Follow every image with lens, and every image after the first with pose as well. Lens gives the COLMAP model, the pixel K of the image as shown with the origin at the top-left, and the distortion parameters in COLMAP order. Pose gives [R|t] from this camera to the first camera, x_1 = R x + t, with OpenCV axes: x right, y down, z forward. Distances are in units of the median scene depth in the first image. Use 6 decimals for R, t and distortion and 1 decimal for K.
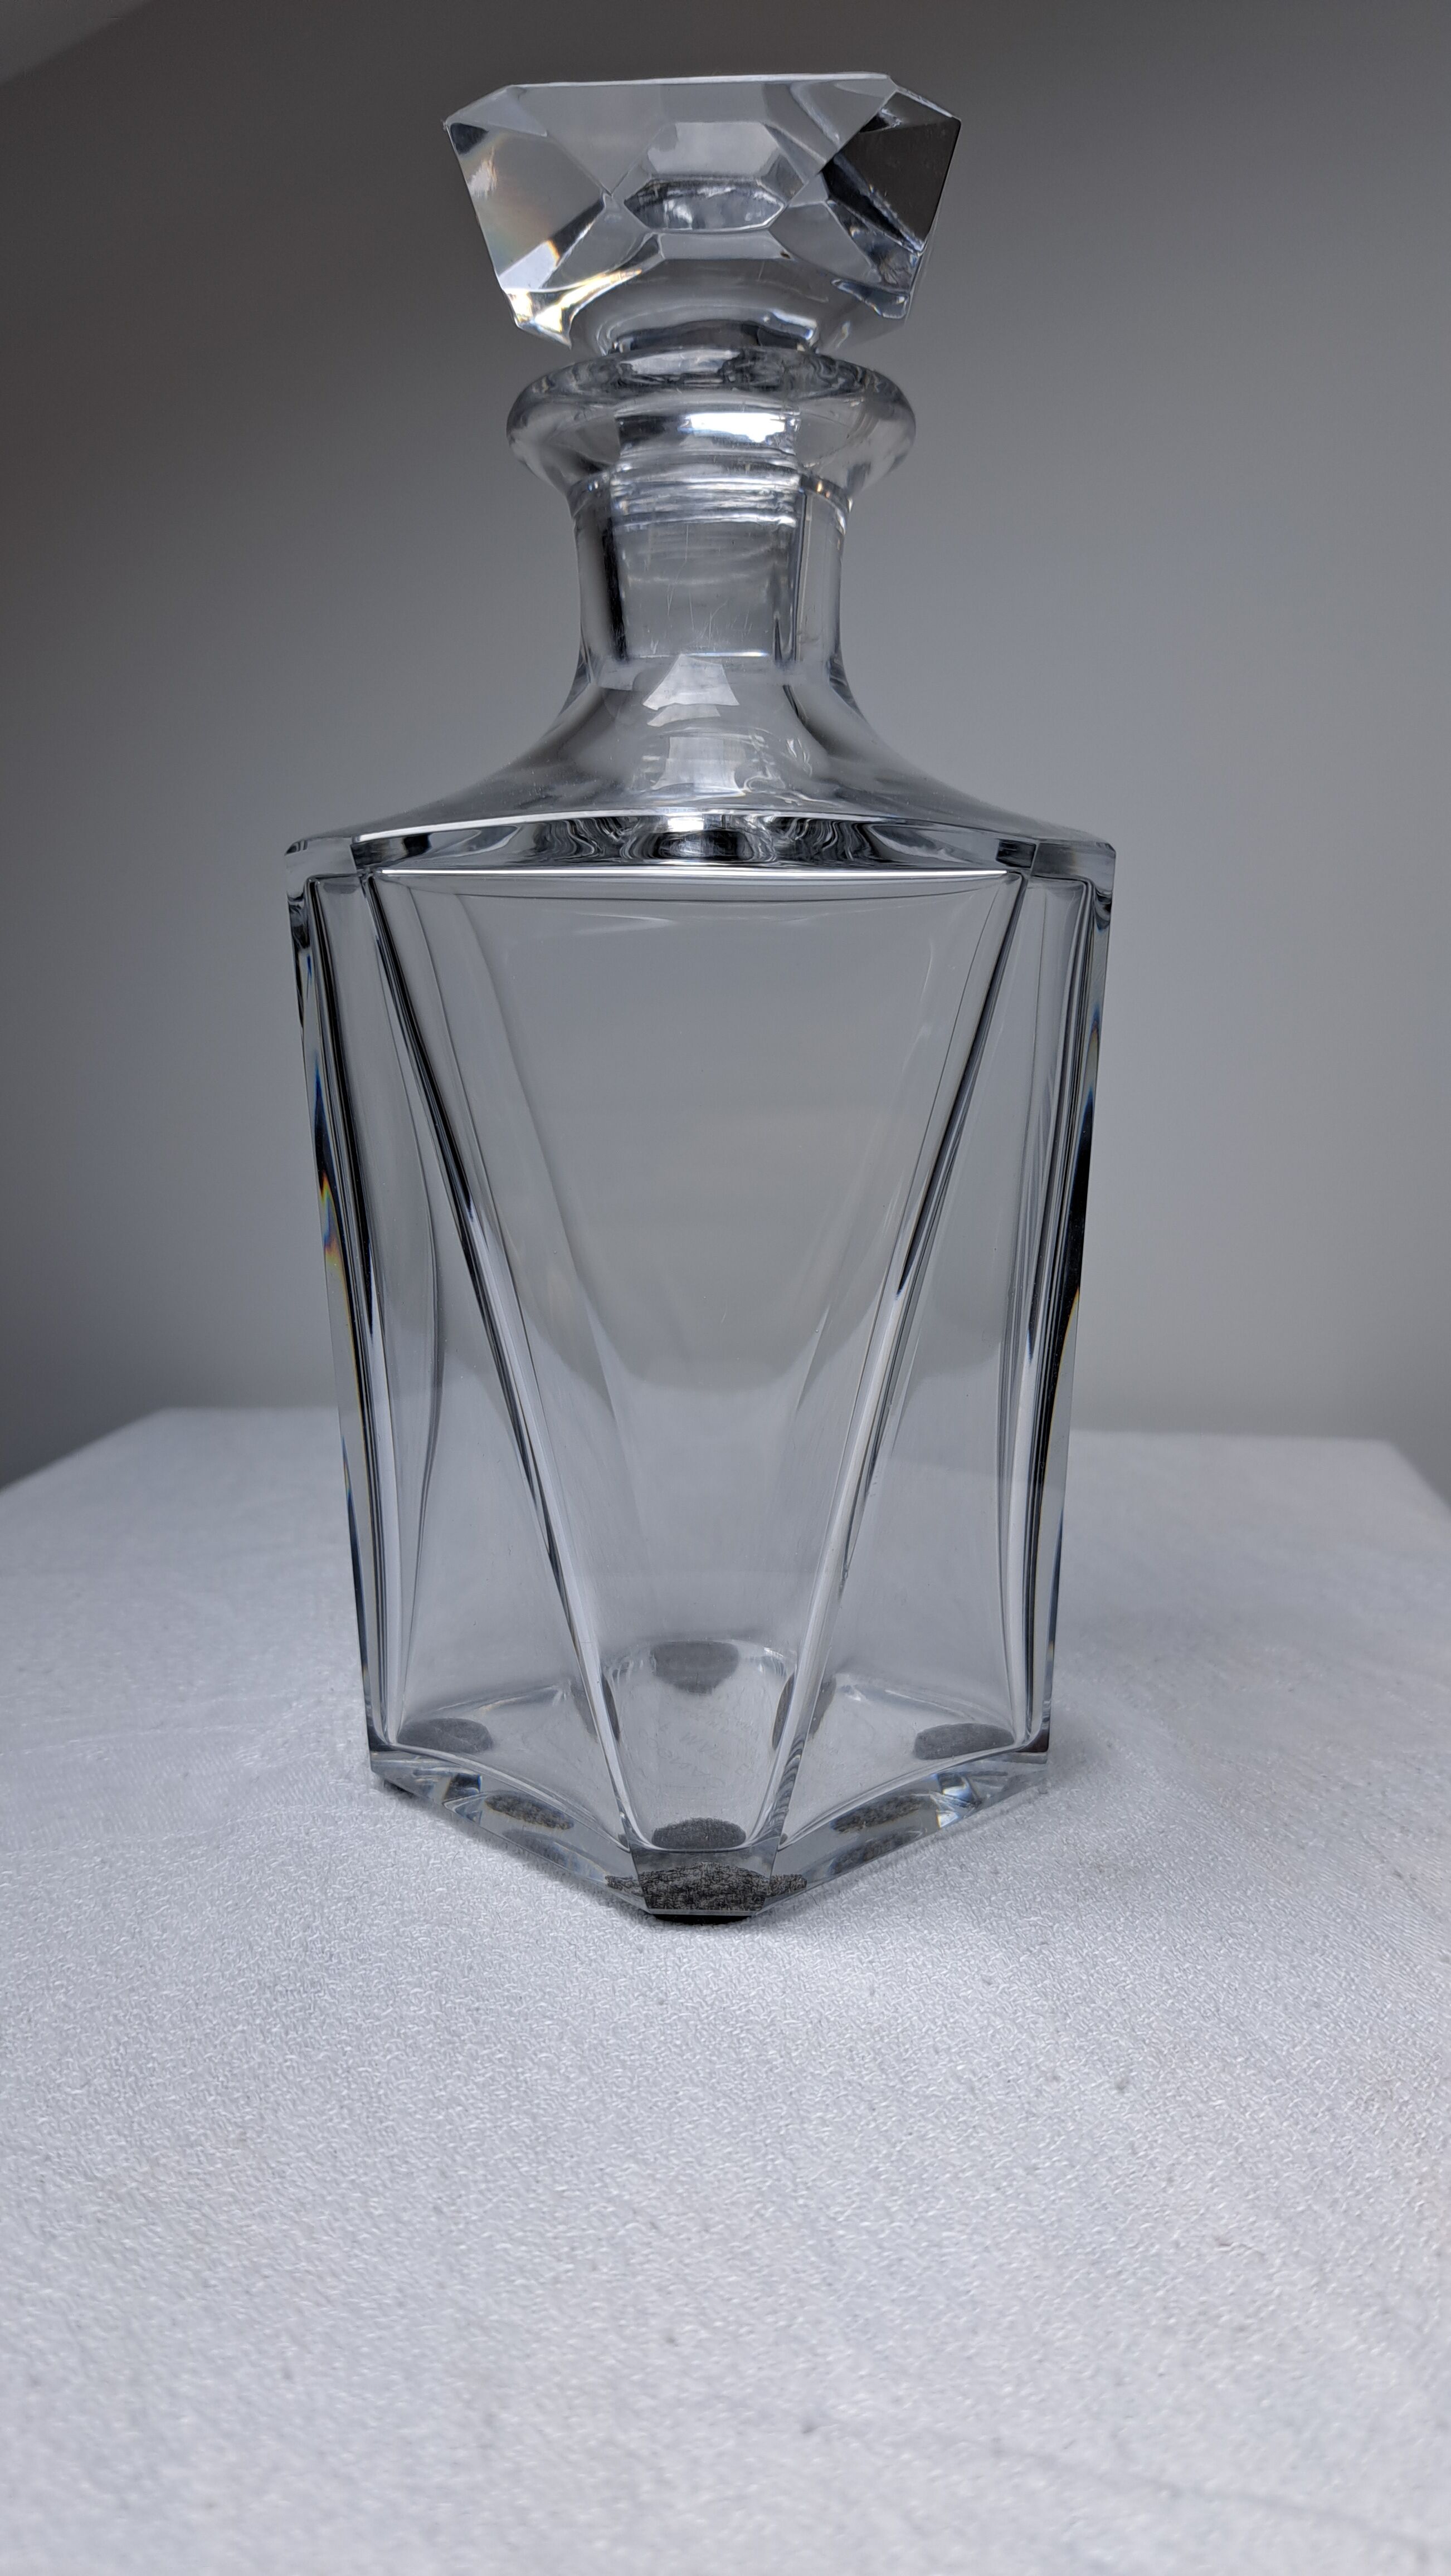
lens RADIAL K [[1917.6, 0, 707.0], [0, 1917.6, 1341.9], [0, 0, 1]] dist [0.012119, -0.036946]
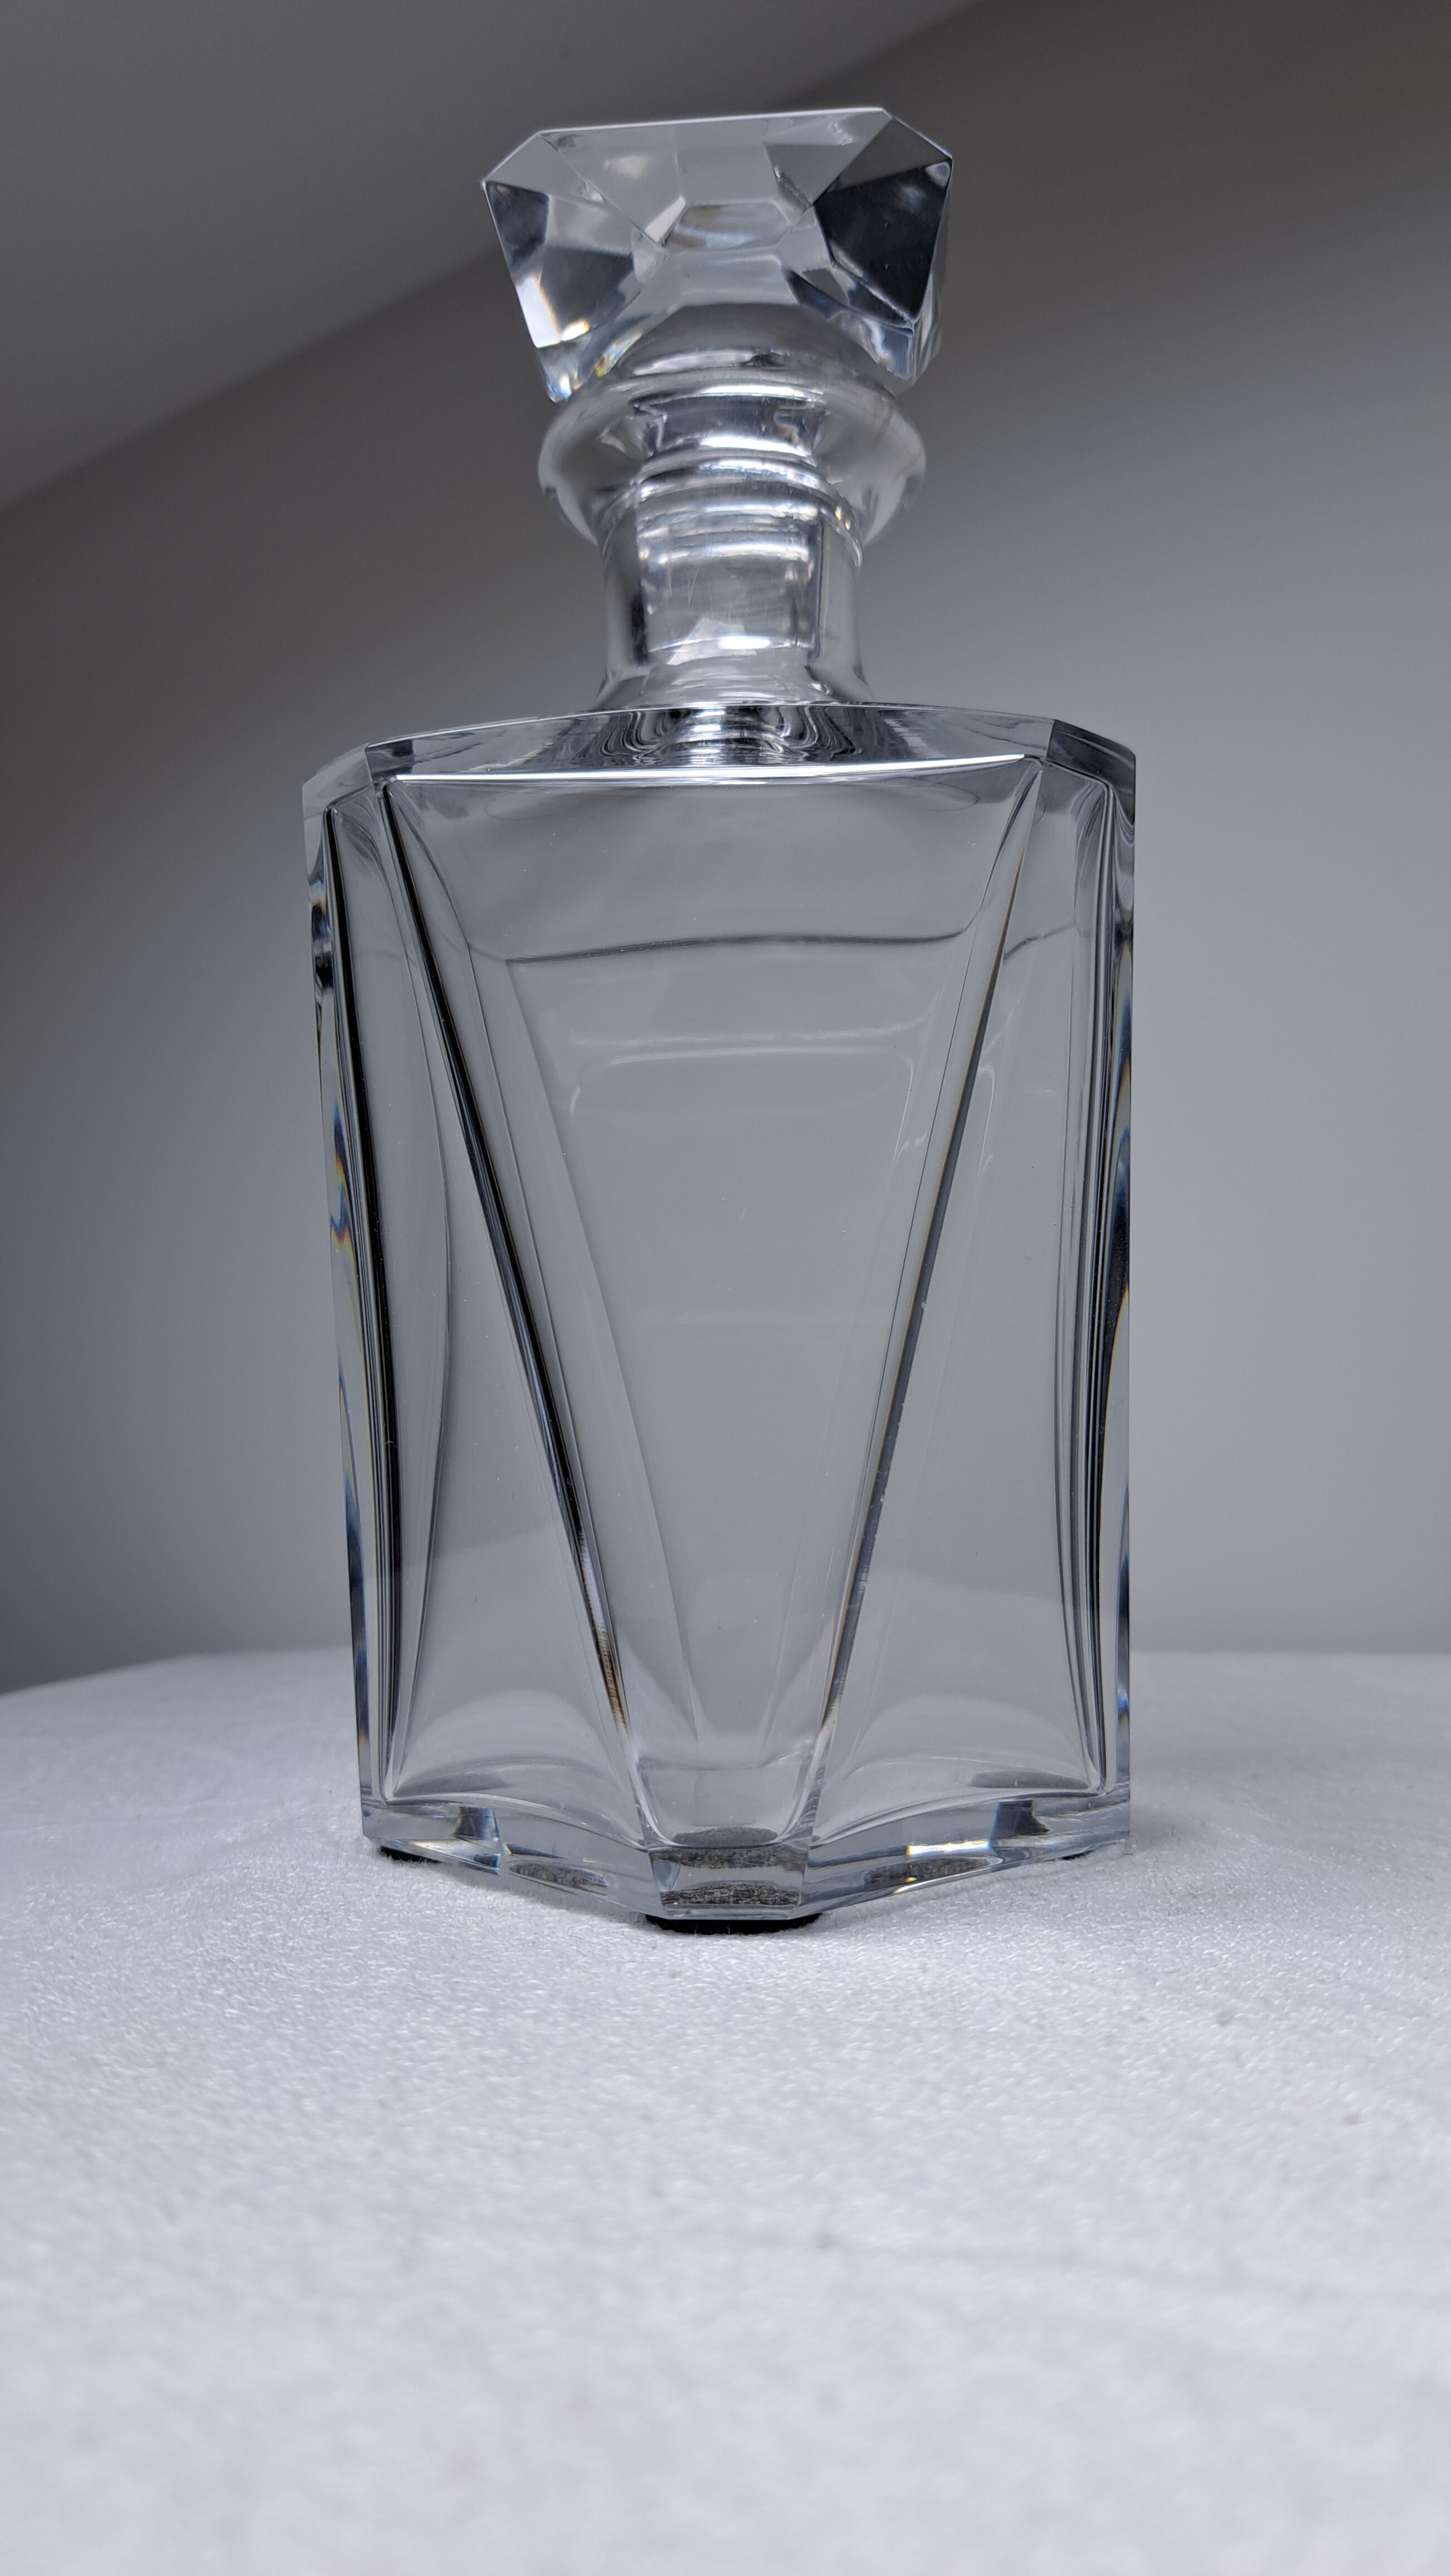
lens RADIAL K [[1917.6, 0, 723.4], [0, 1917.6, 1300.3], [0, 0, 1]] dist [0.012119, -0.036946]
pose [[0.999264, -0.017747, -0.034014, 0.029704], [0.007422, 0.959248, -0.282468, 0.274515], [0.037641, 0.282008, 0.958673, 0.097863]]
